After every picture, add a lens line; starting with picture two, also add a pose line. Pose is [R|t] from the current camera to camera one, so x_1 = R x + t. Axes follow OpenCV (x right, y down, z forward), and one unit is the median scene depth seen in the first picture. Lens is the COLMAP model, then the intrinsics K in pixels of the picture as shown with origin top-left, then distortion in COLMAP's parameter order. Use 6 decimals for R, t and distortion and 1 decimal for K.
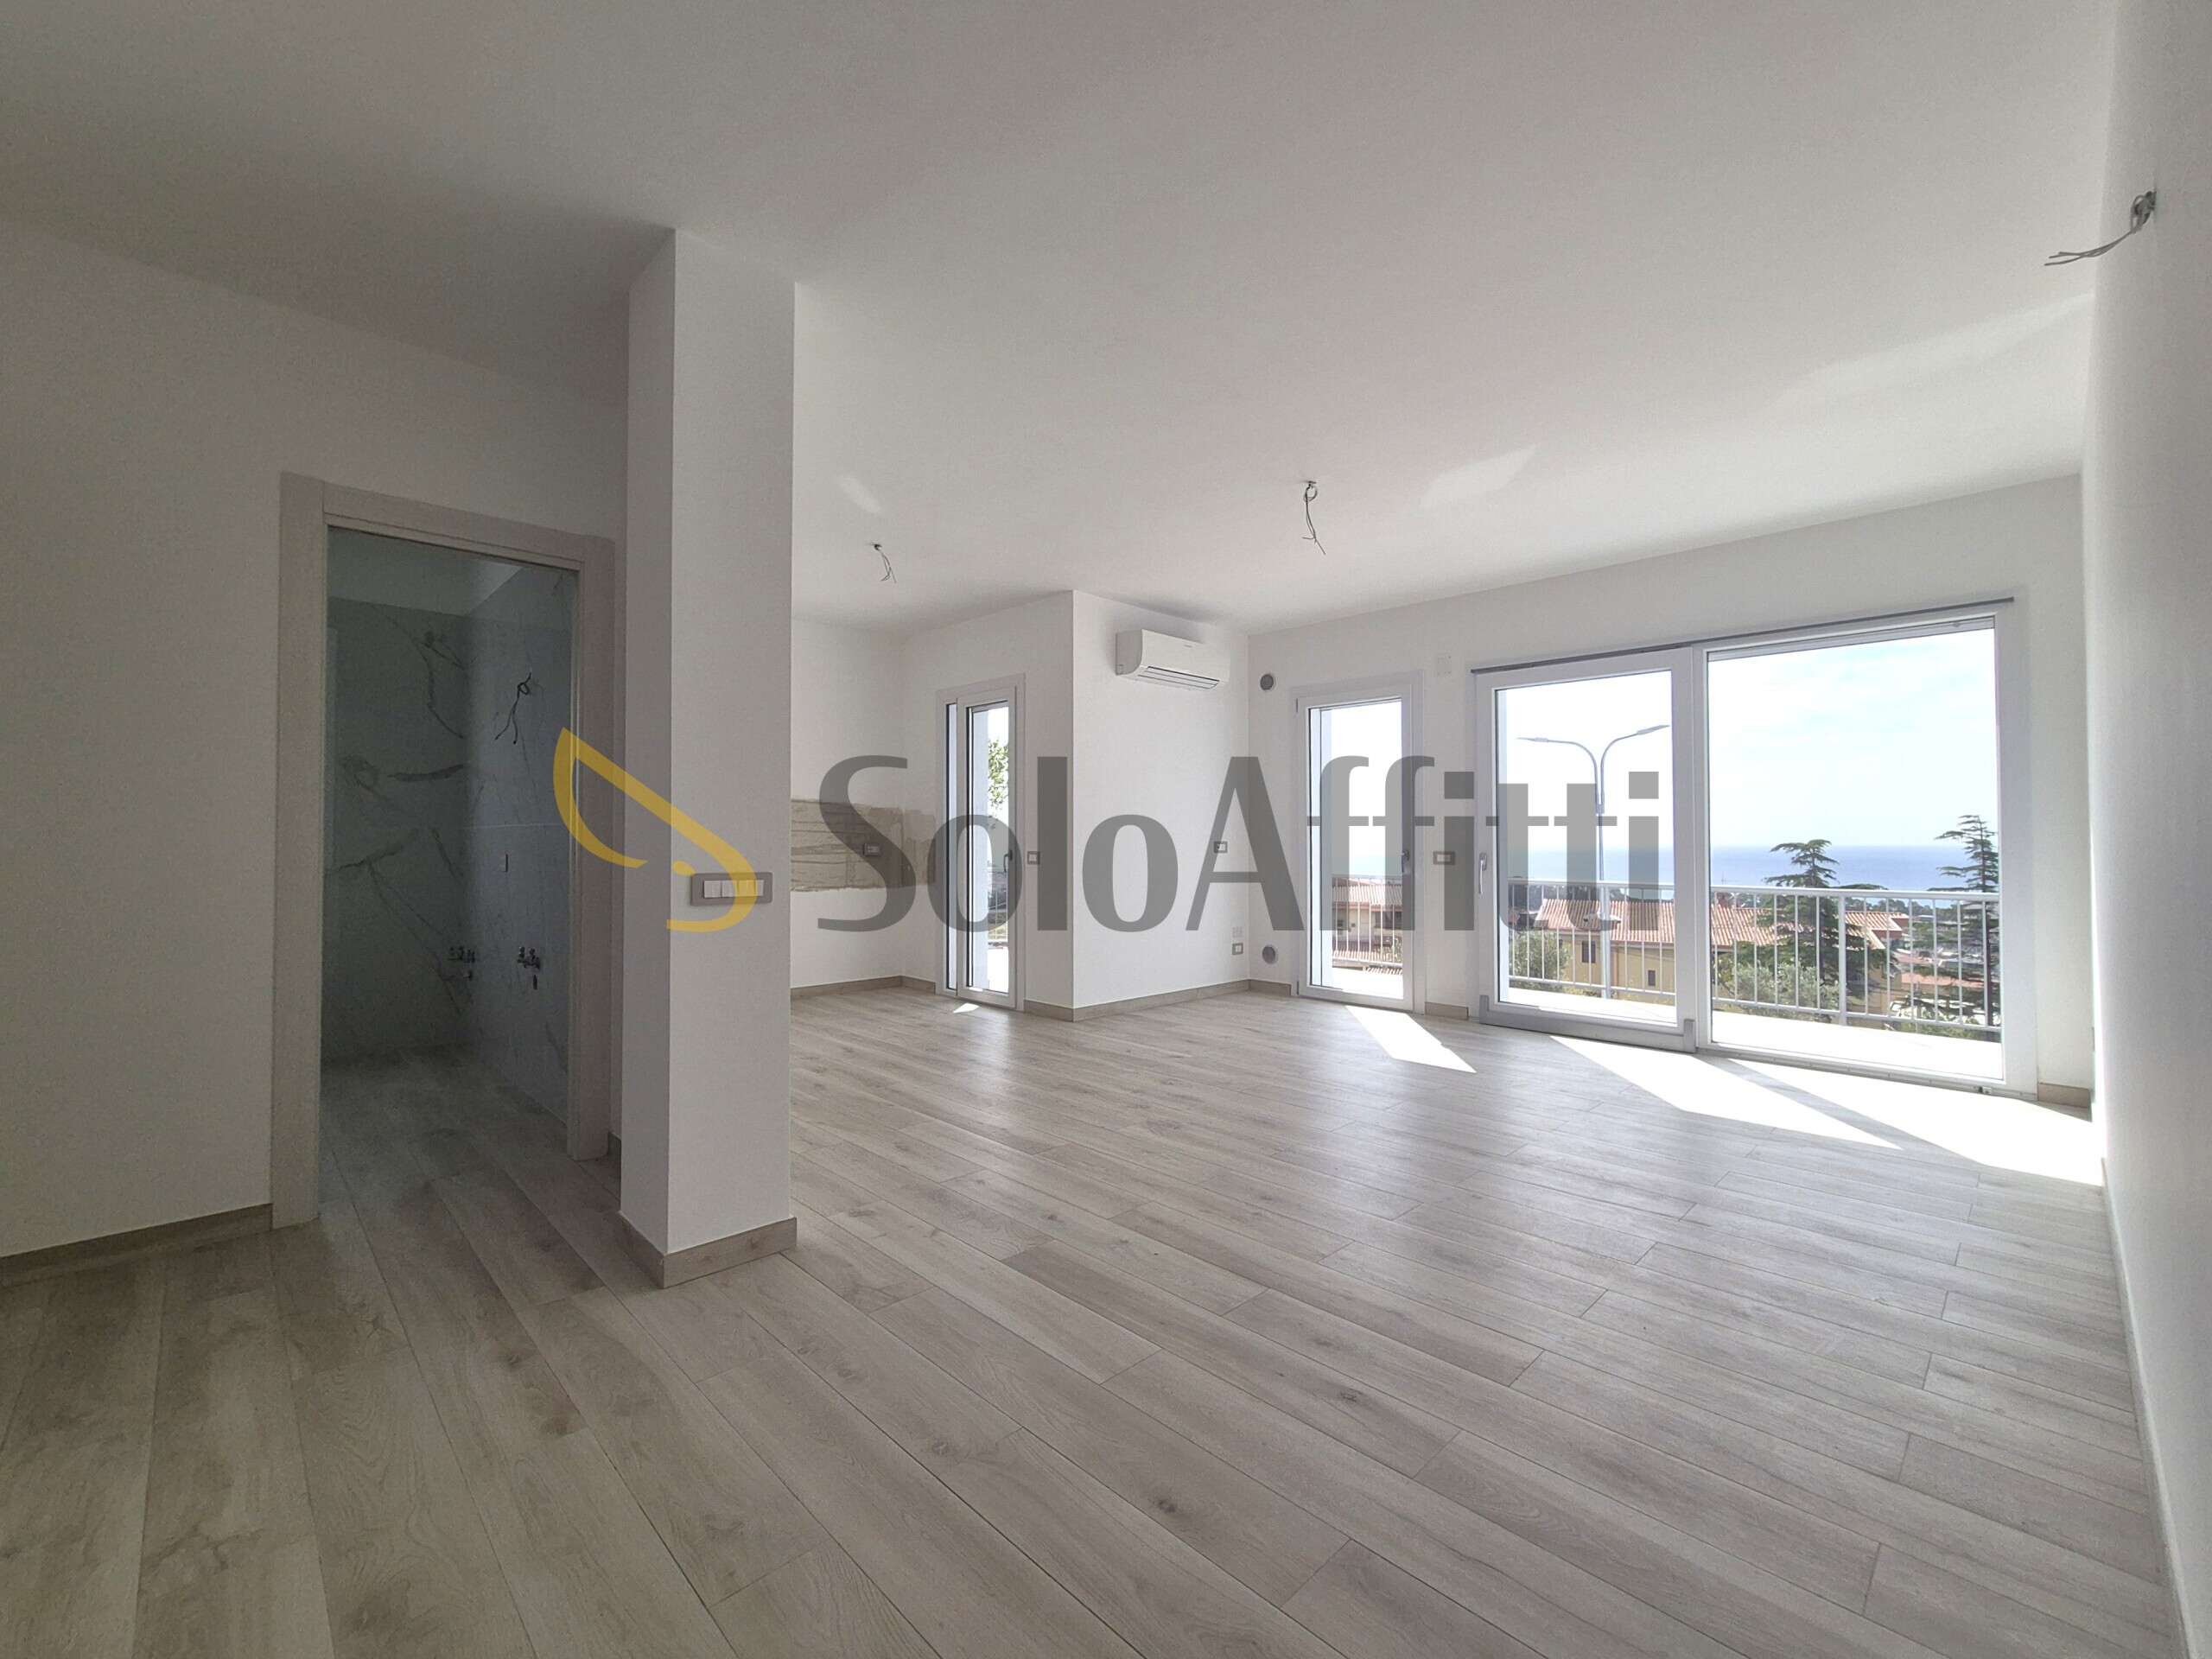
lens RADIAL K [[936.2, 0, 1112.7], [0, 936.2, 827.0], [0, 0, 1]] dist [0.001634, 0.000910]
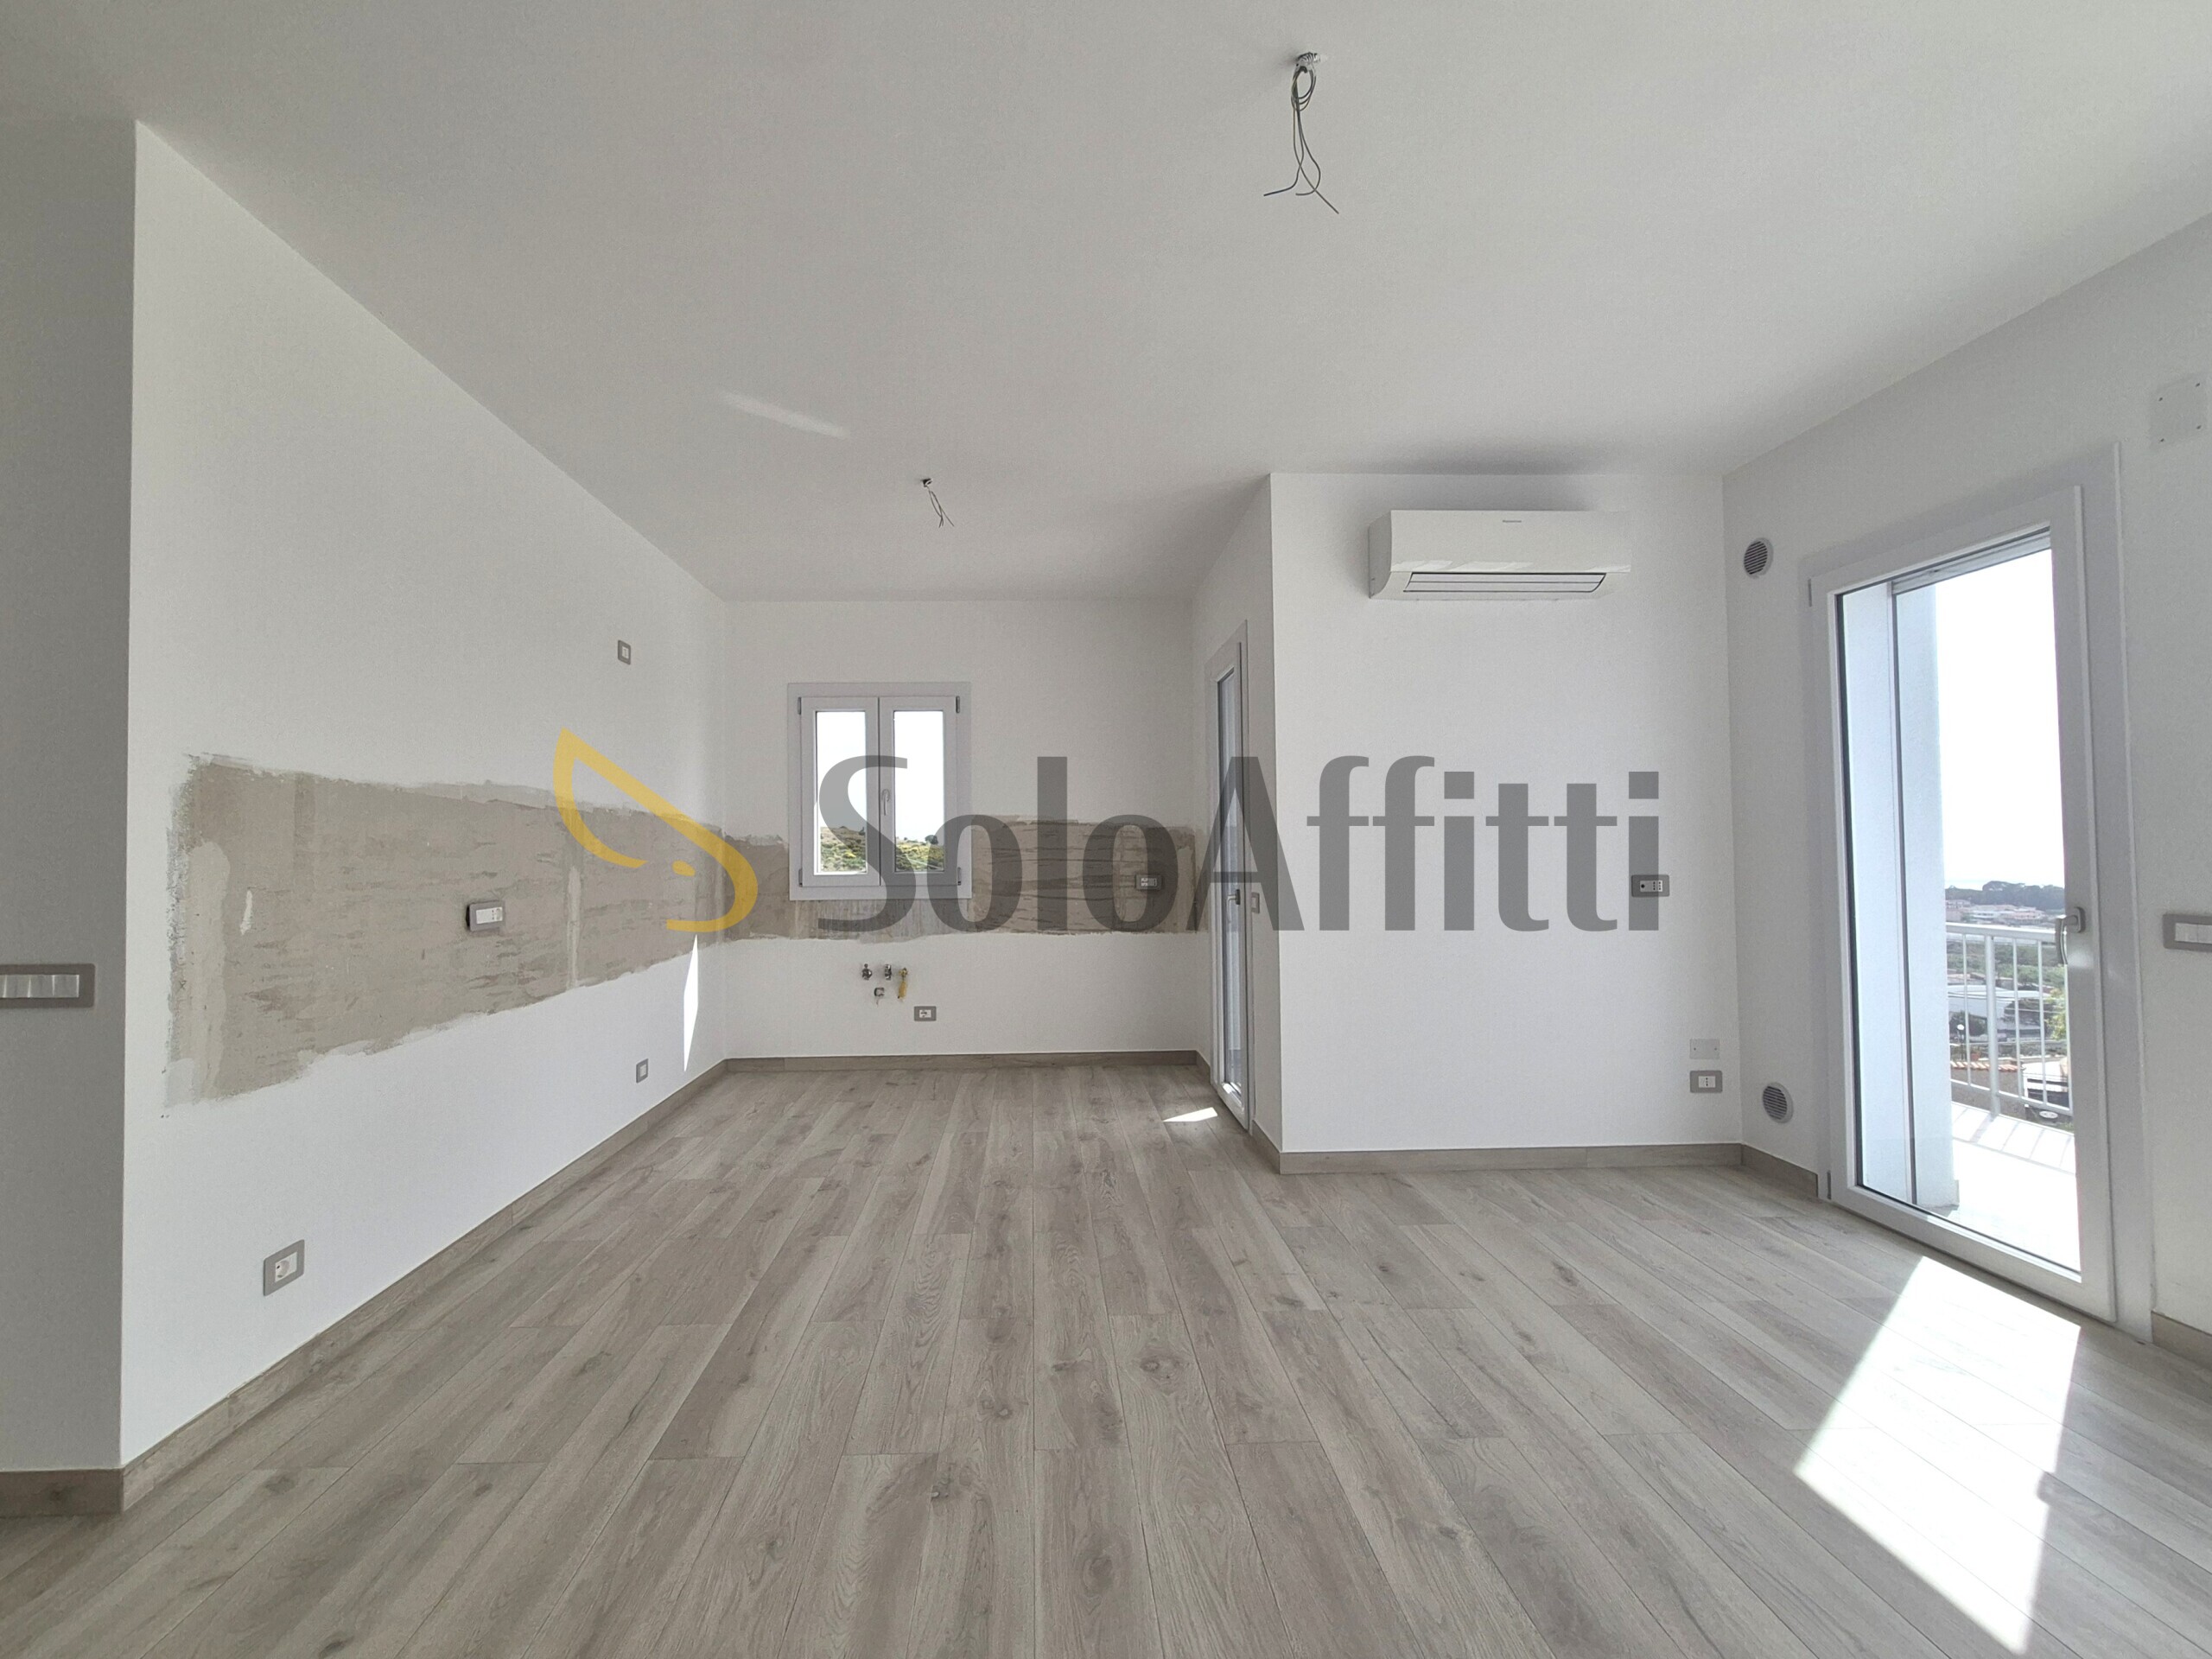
lens RADIAL K [[1005.3, 0, 1054.8], [0, 1005.3, 828.0], [0, 0, 1]] dist [-0.001597, 0.000316]
pose [[0.732787, -0.023335, -0.680058, 0.431547], [0.020353, 0.999716, -0.012372, -0.019281], [0.680154, -0.004776, 0.733054, 0.595542]]
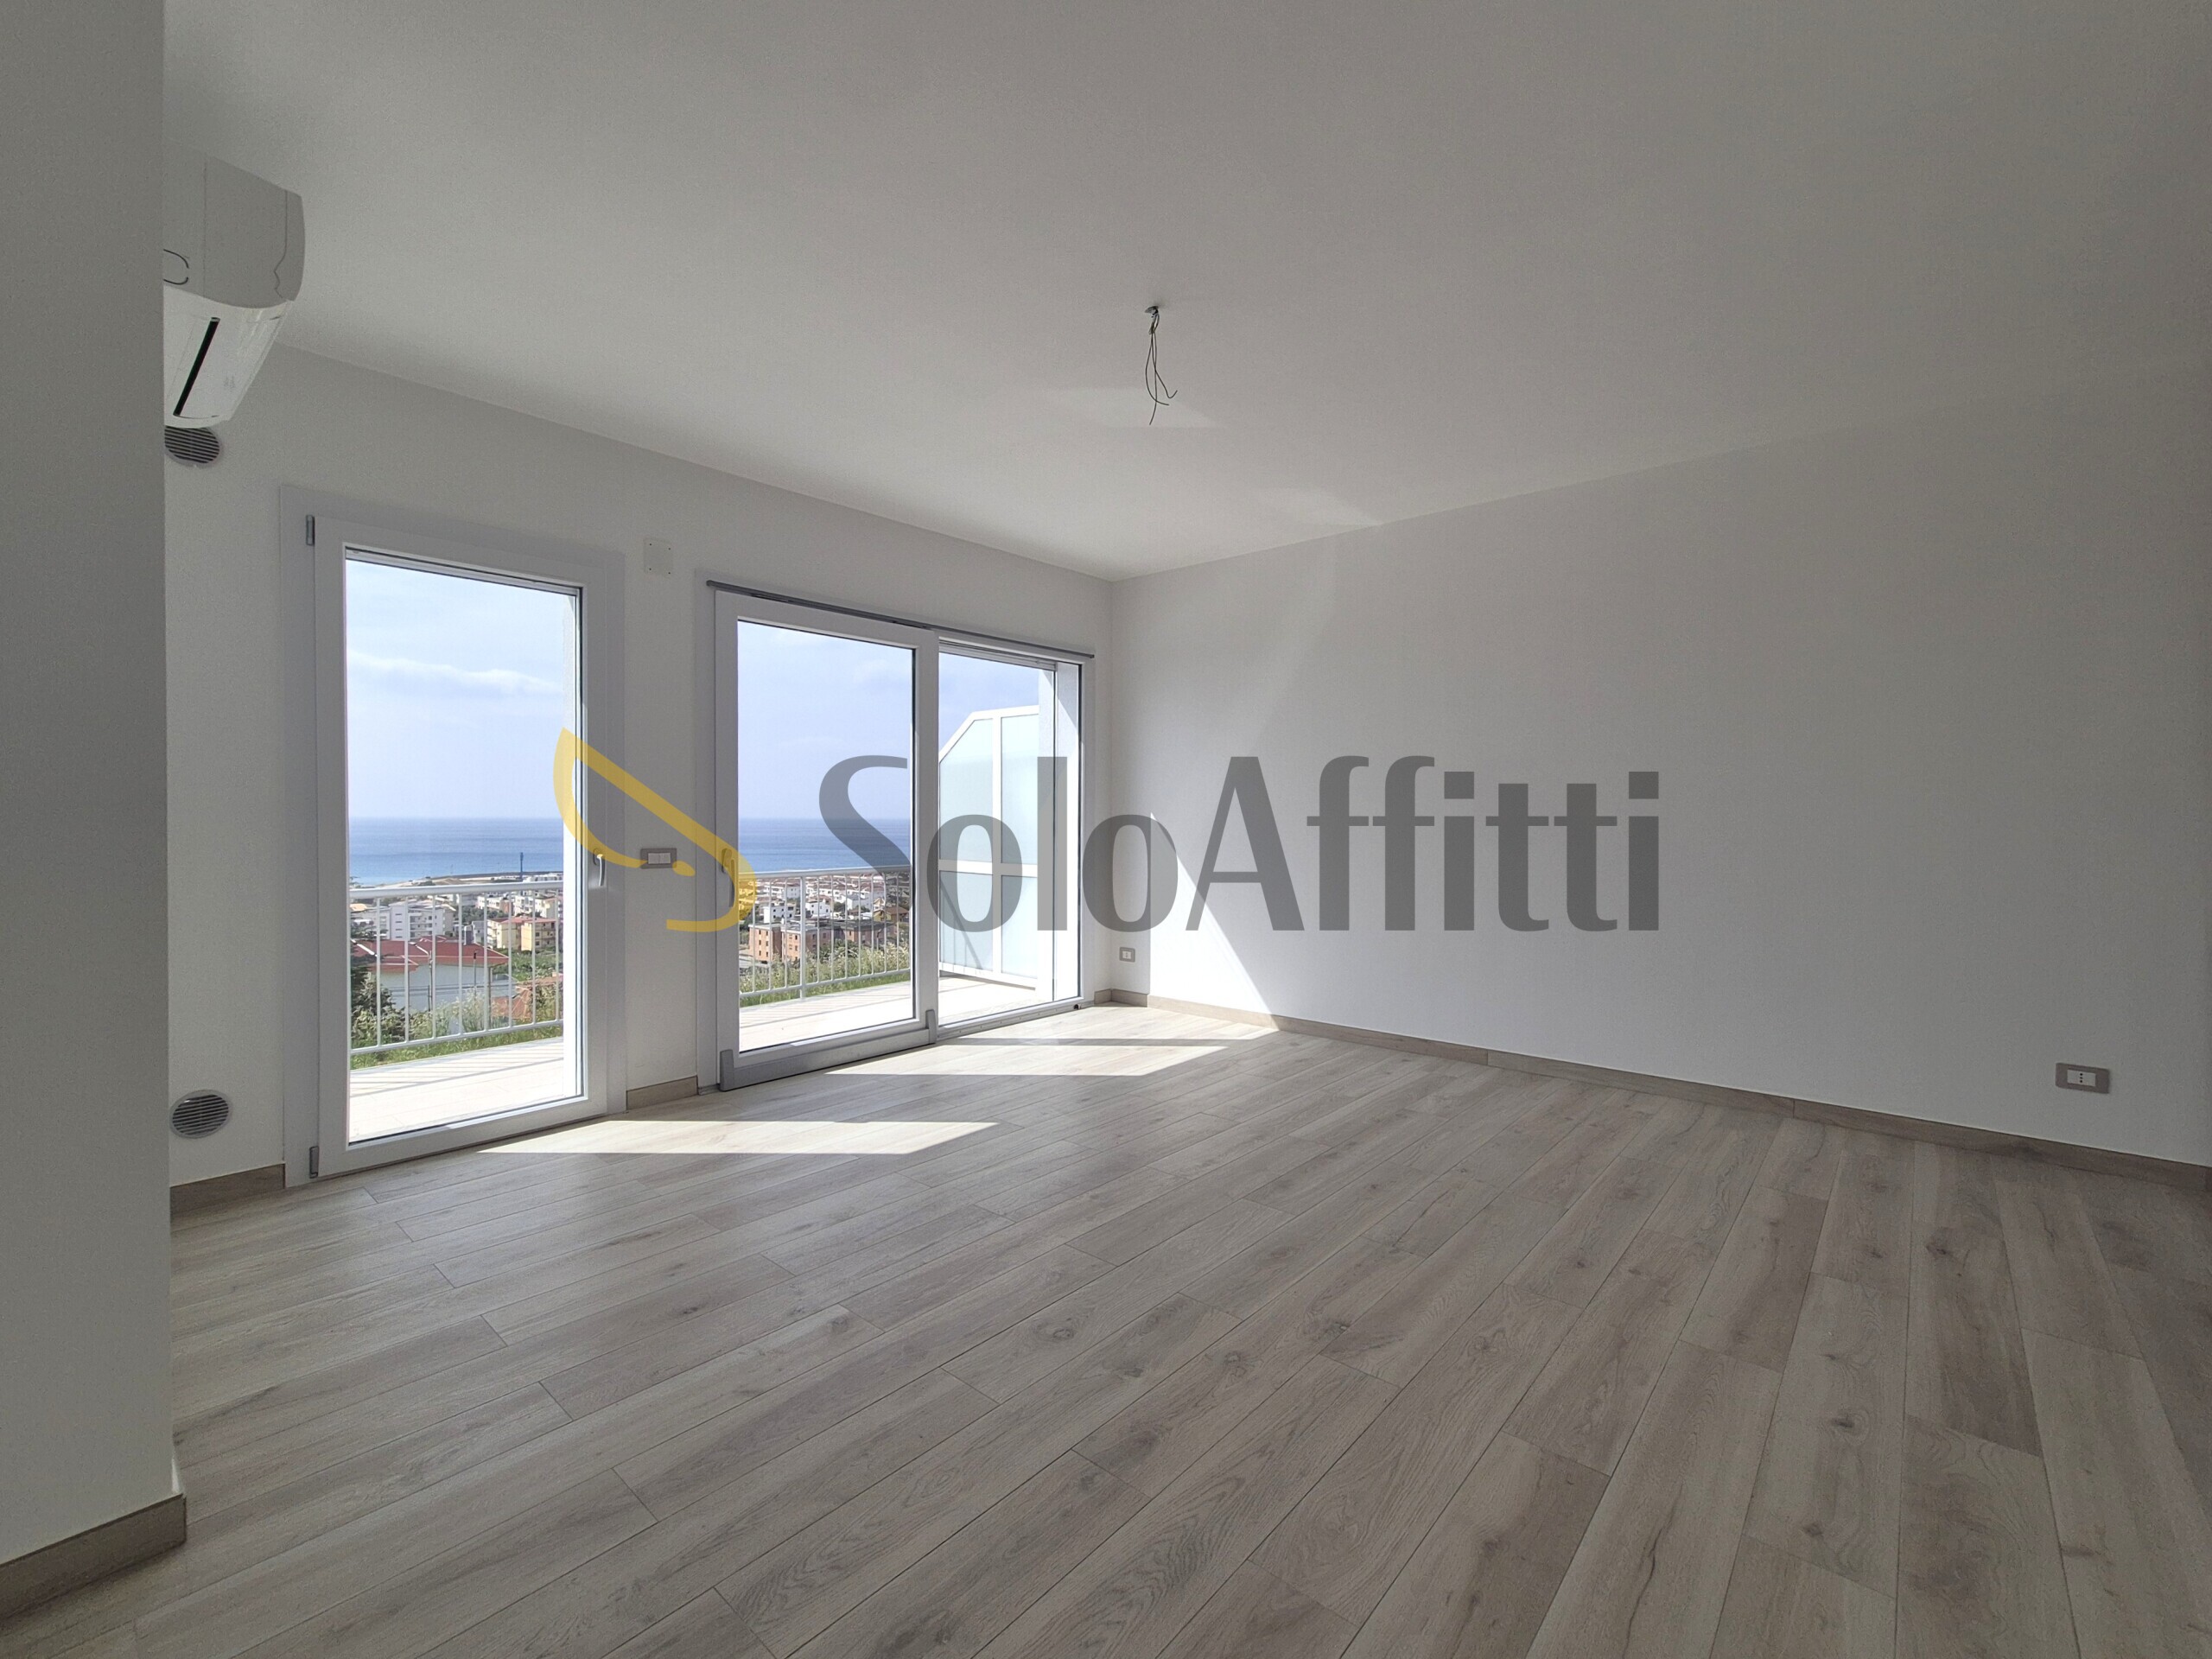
lens RADIAL K [[936.2, 0, 1119.6], [0, 936.2, 825.3], [0, 0, 1]] dist [0.001634, 0.000910]
pose [[-0.088025, -0.011653, 0.996050, -0.467184], [-0.017813, 0.999790, 0.010122, -0.003211], [-0.995959, -0.016851, -0.088214, 1.087572]]
